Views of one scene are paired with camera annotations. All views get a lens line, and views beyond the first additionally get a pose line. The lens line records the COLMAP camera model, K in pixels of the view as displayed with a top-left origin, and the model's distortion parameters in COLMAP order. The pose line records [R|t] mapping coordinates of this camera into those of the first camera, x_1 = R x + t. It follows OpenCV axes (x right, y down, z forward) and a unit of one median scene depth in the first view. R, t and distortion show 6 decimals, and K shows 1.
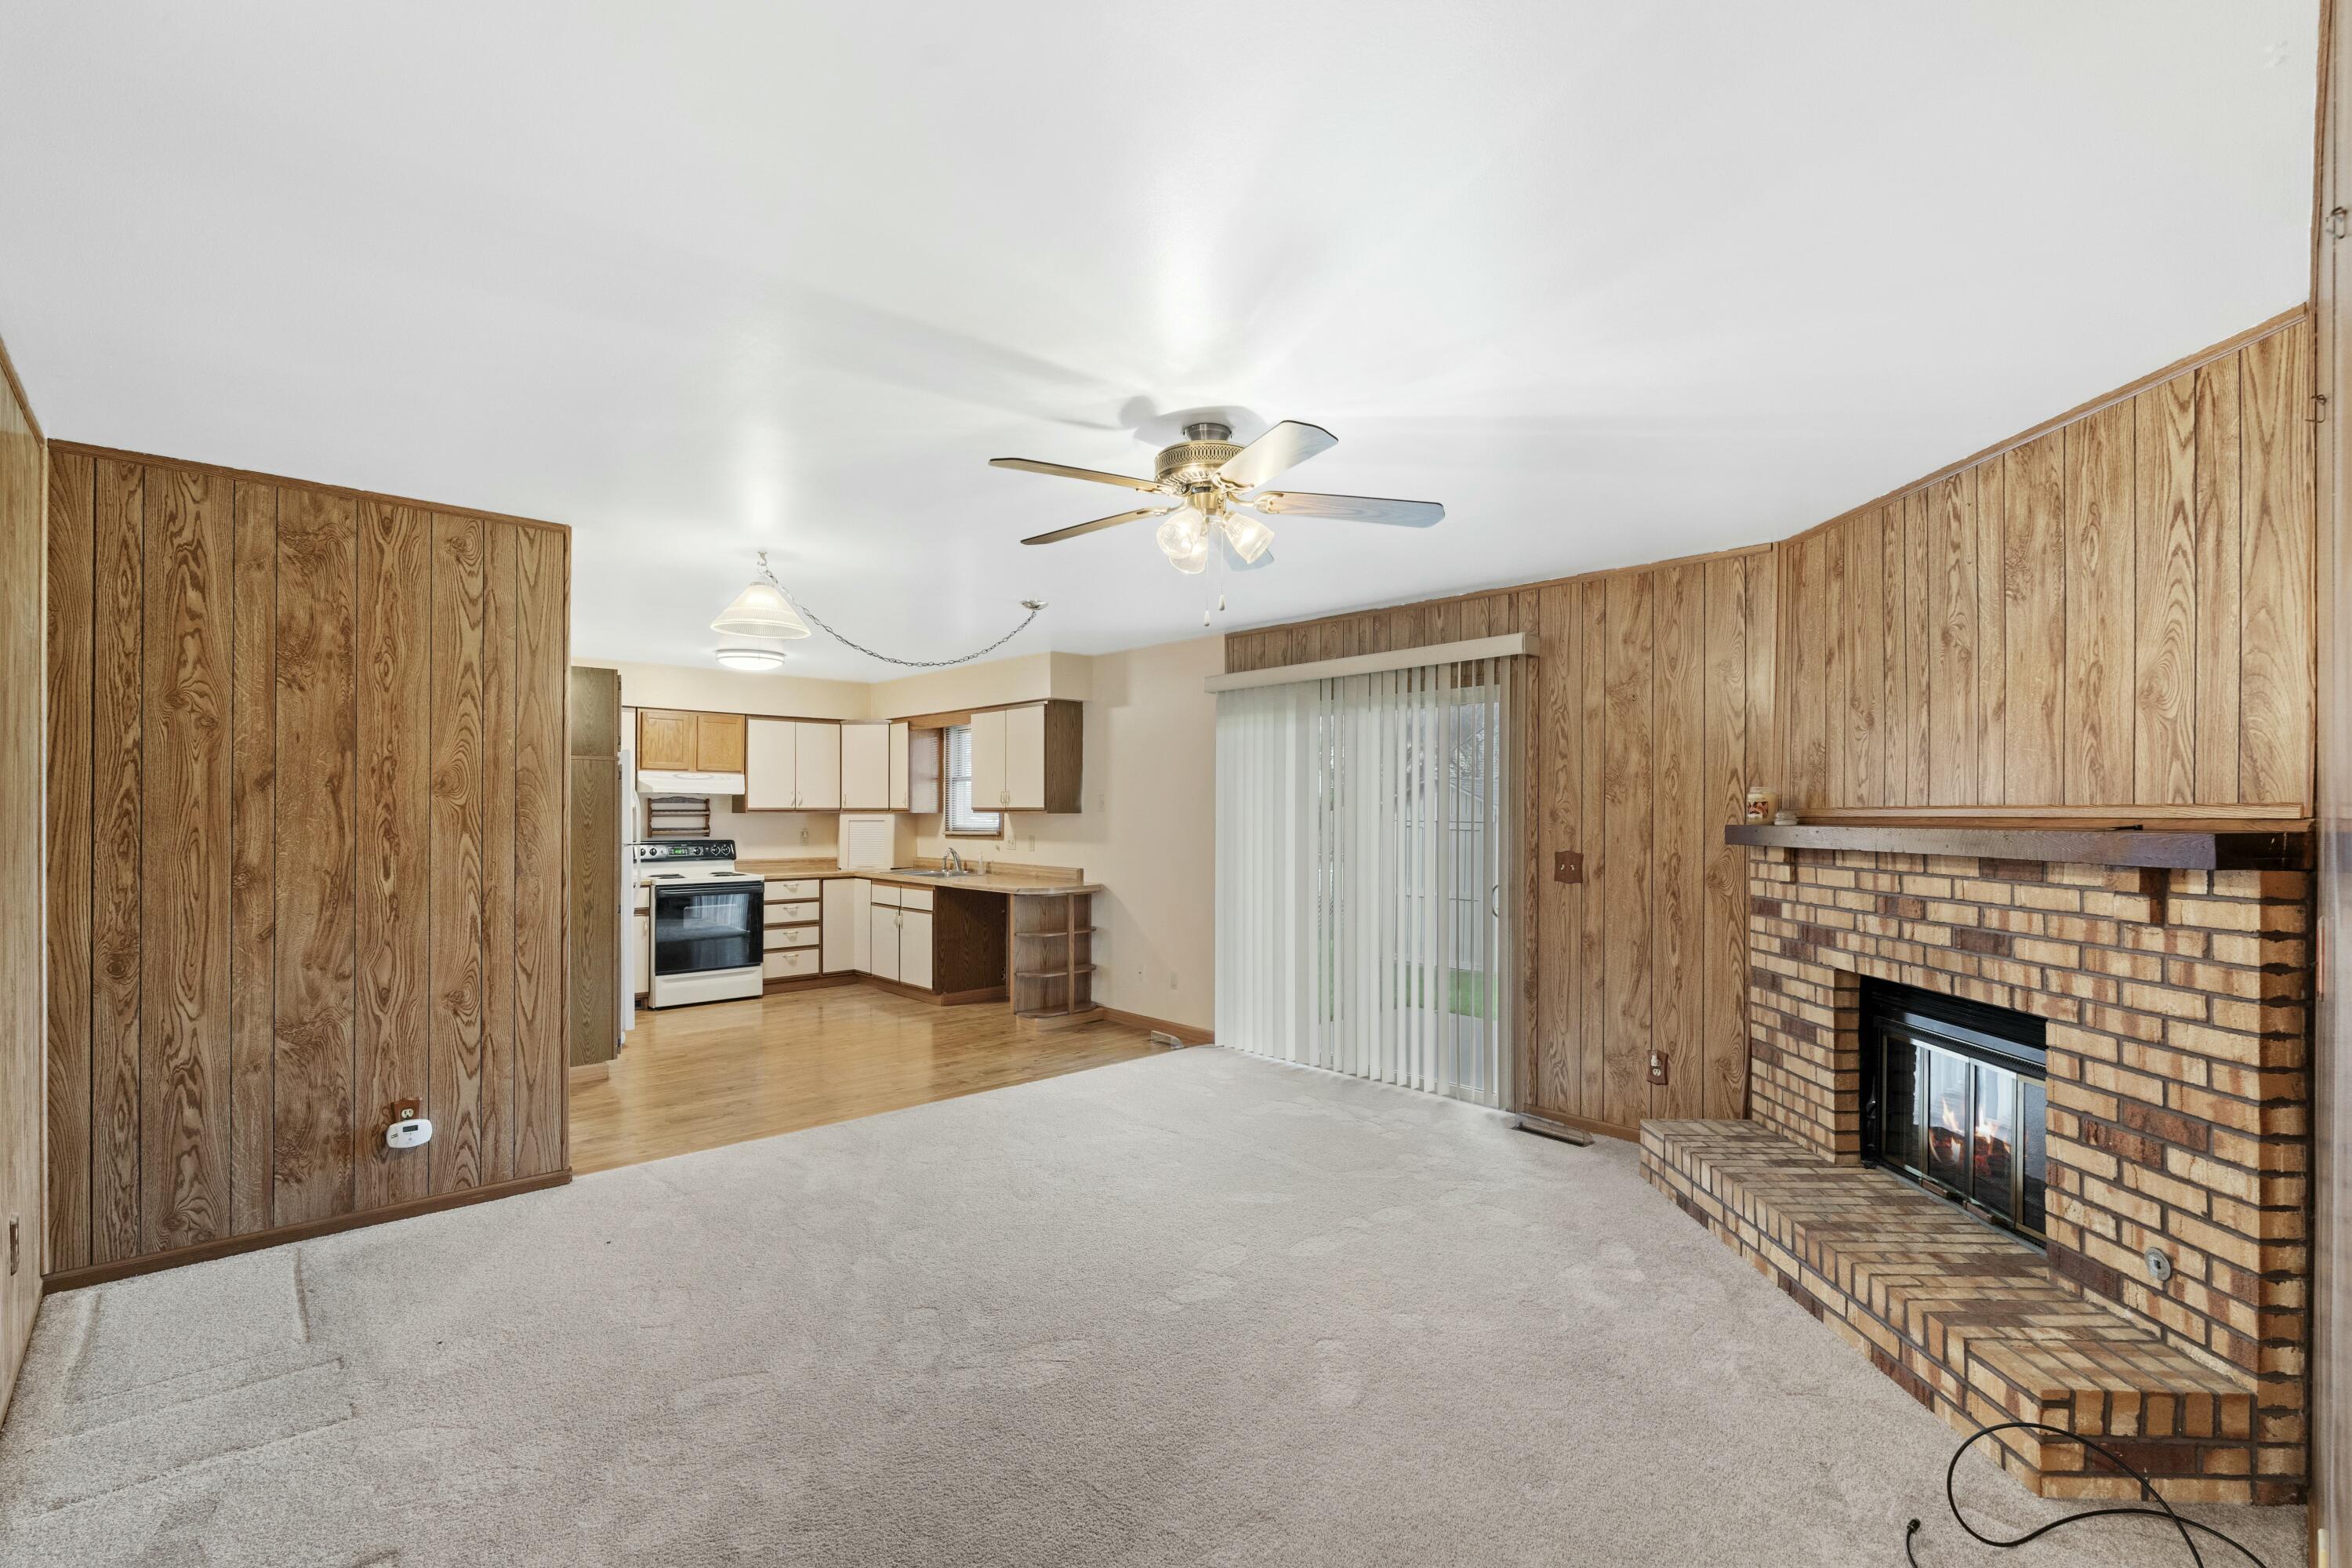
lens RADIAL K [[1063.6, 0, 1169.5], [0, 1063.6, 798.2], [0, 0, 1]] dist [0.003167, 0.000264]
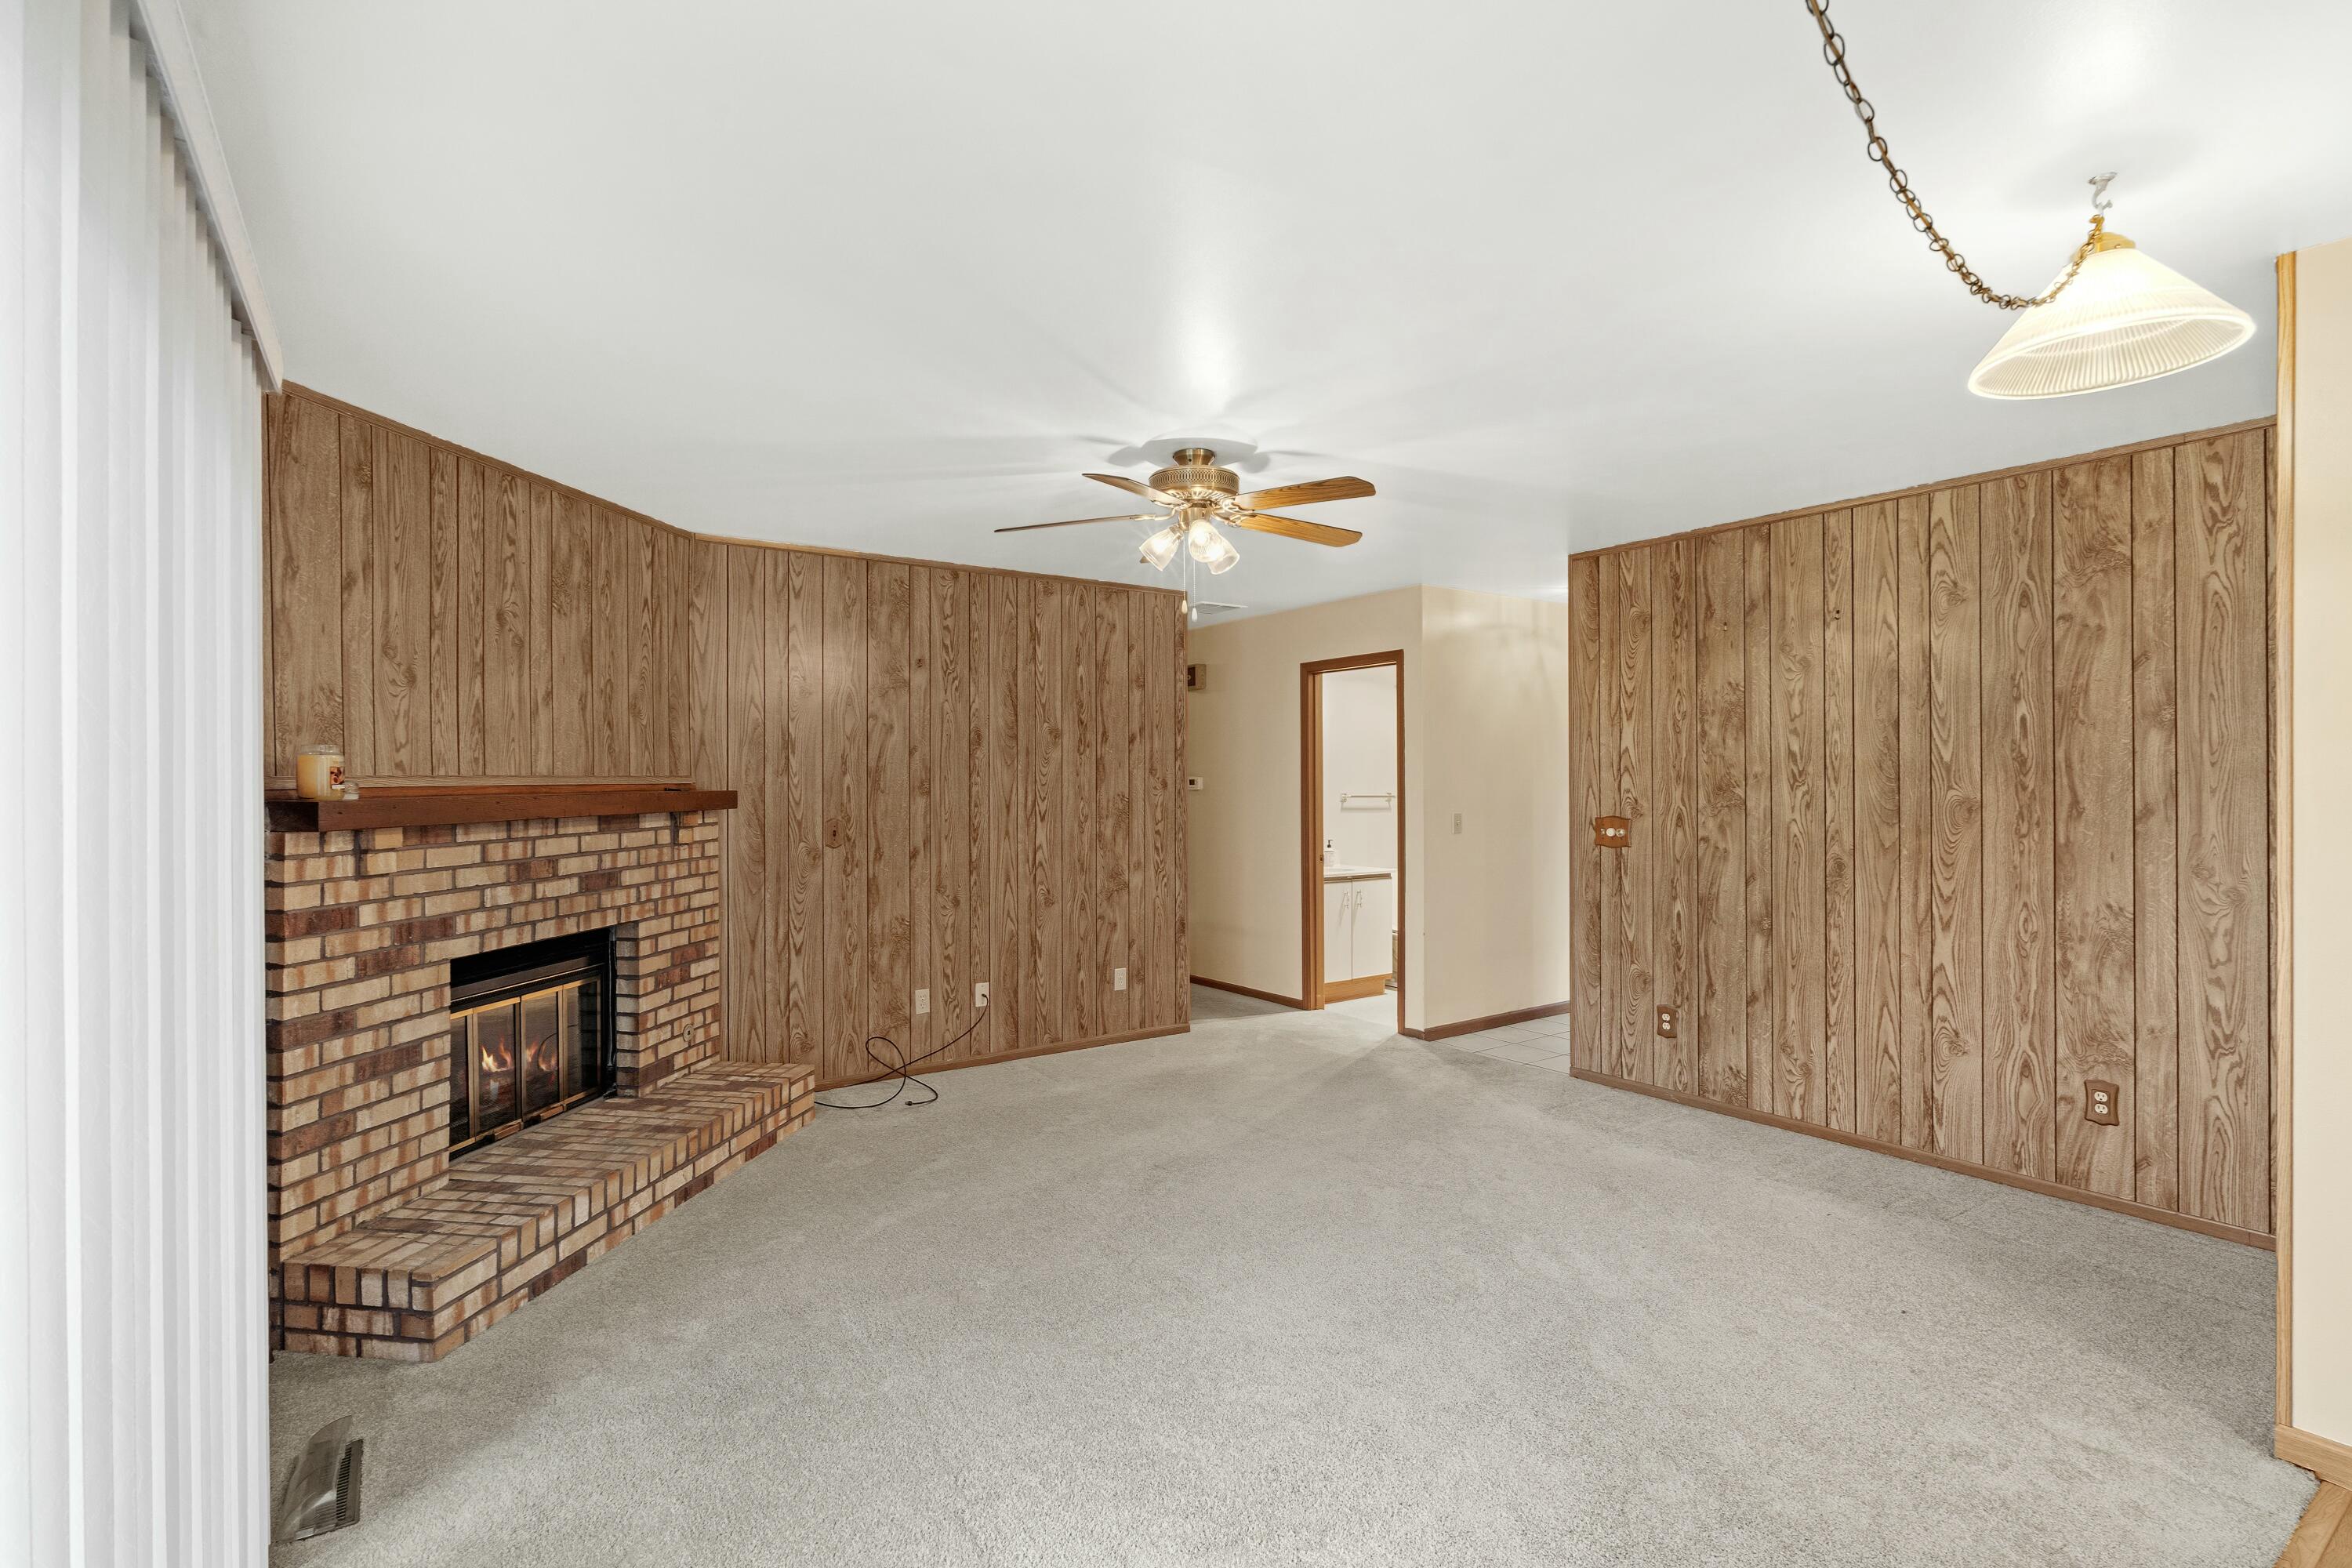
lens RADIAL K [[1140.1, 0, 1163.2], [0, 1140.1, 786.2], [0, 0, 1]] dist [-0.002955, -0.000232]
pose [[-0.990246, 0.001309, 0.139324, -0.098022], [0.000481, 0.999982, -0.005974, 0.026191], [-0.139330, -0.005848, -0.990229, 2.108470]]
